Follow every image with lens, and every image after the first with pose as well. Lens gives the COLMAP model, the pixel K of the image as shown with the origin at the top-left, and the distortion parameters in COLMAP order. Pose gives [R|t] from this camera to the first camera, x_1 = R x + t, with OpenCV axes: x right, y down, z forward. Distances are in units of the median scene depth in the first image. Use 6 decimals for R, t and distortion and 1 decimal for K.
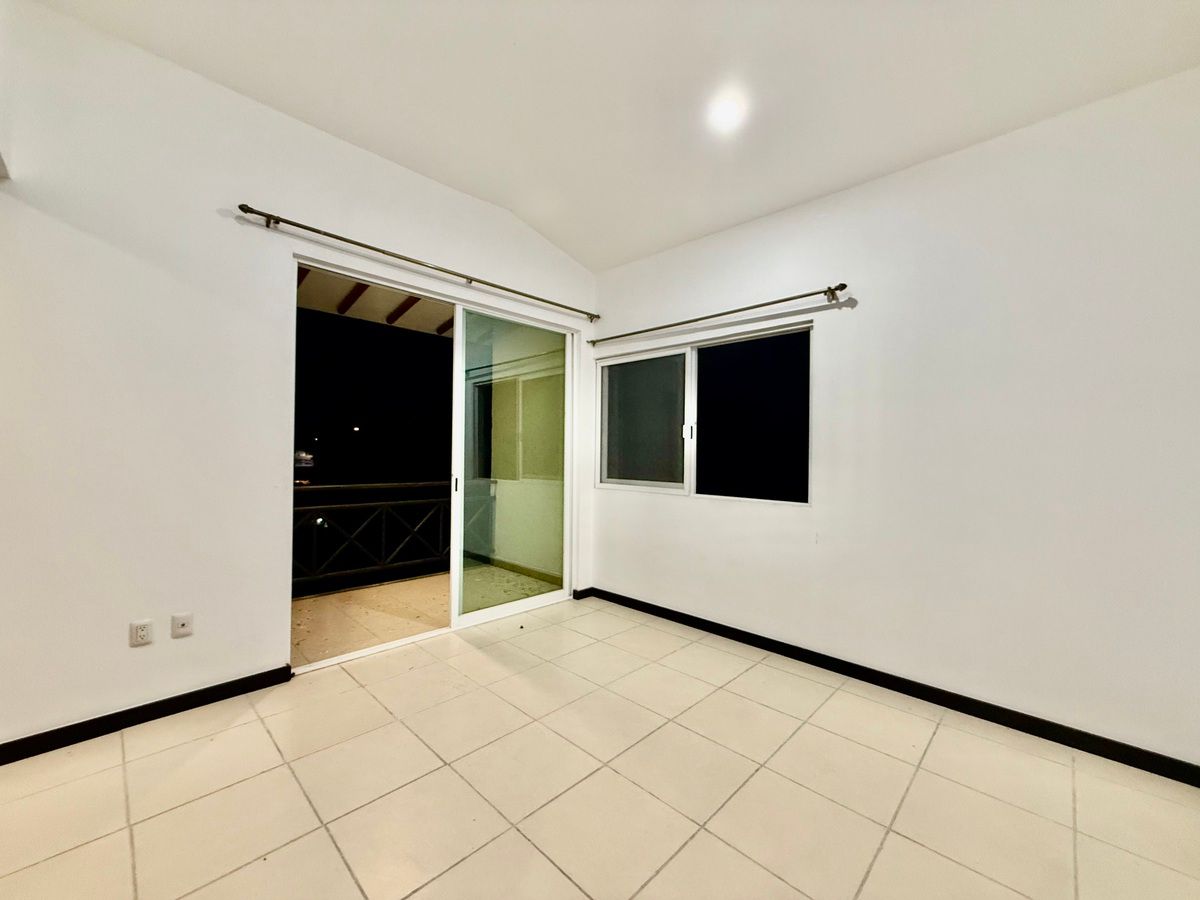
lens RADIAL K [[478.1, 0, 598.4], [0, 478.1, 448.7], [0, 0, 1]] dist [0.001393, -0.000649]
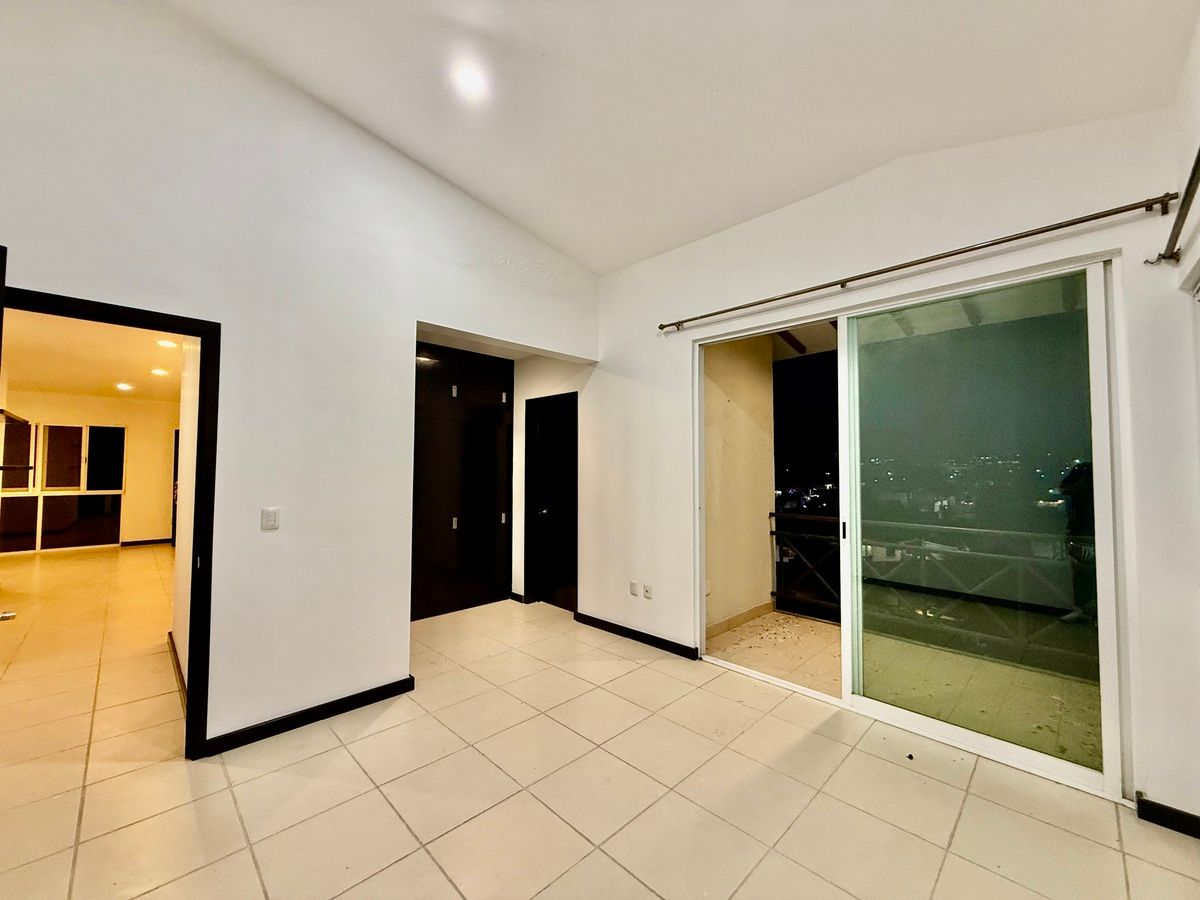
lens RADIAL K [[478.1, 0, 598.4], [0, 478.1, 448.7], [0, 0, 1]] dist [0.001393, -0.000649]
pose [[-0.017738, -0.052188, -0.998480, 0.526541], [0.003561, 0.998627, -0.052259, -0.023736], [0.999836, -0.004483, -0.017528, 0.562729]]
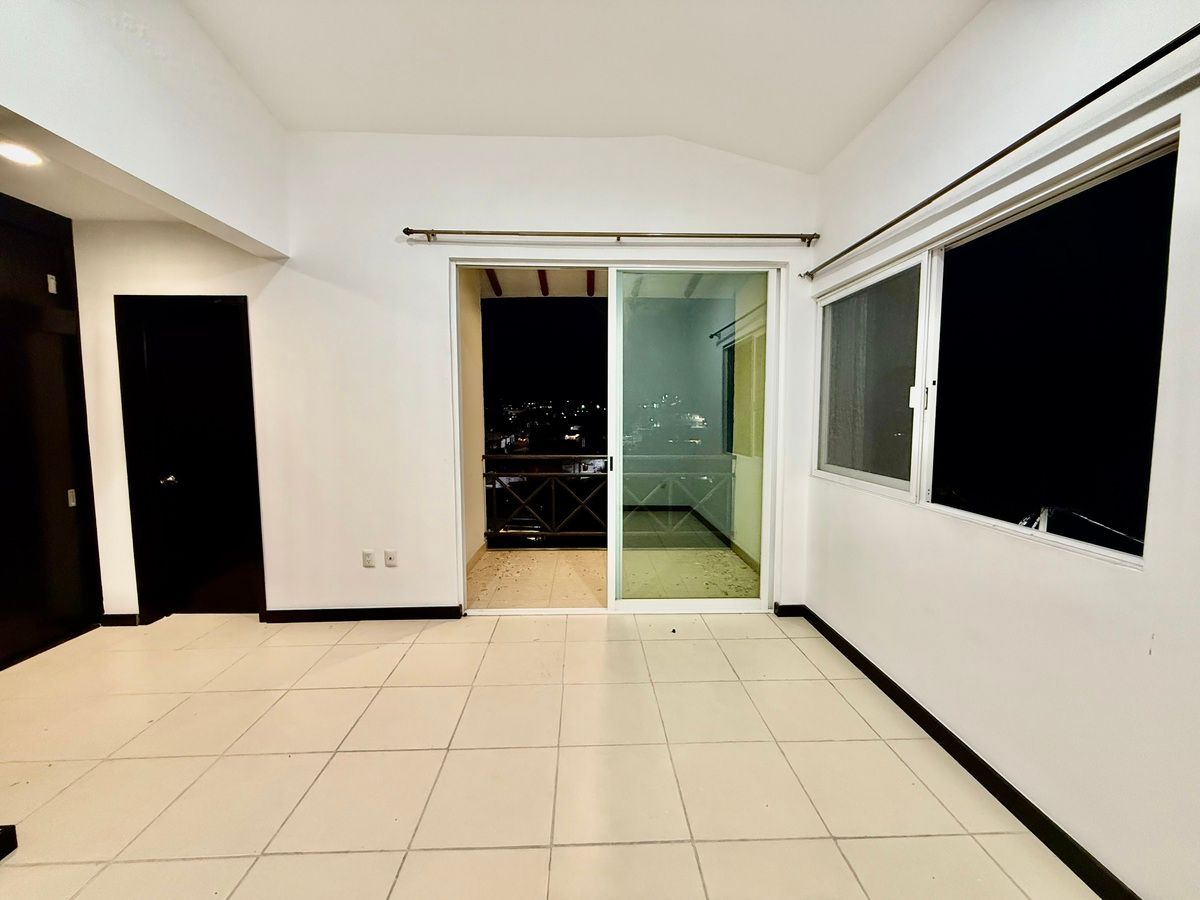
lens RADIAL K [[478.1, 0, 598.4], [0, 478.1, 448.7], [0, 0, 1]] dist [0.001393, -0.000649]
pose [[0.719052, 0.038950, -0.693864, 0.323673], [0.016223, 0.997215, 0.072791, -0.022439], [0.694767, -0.063597, 0.716418, 0.295461]]
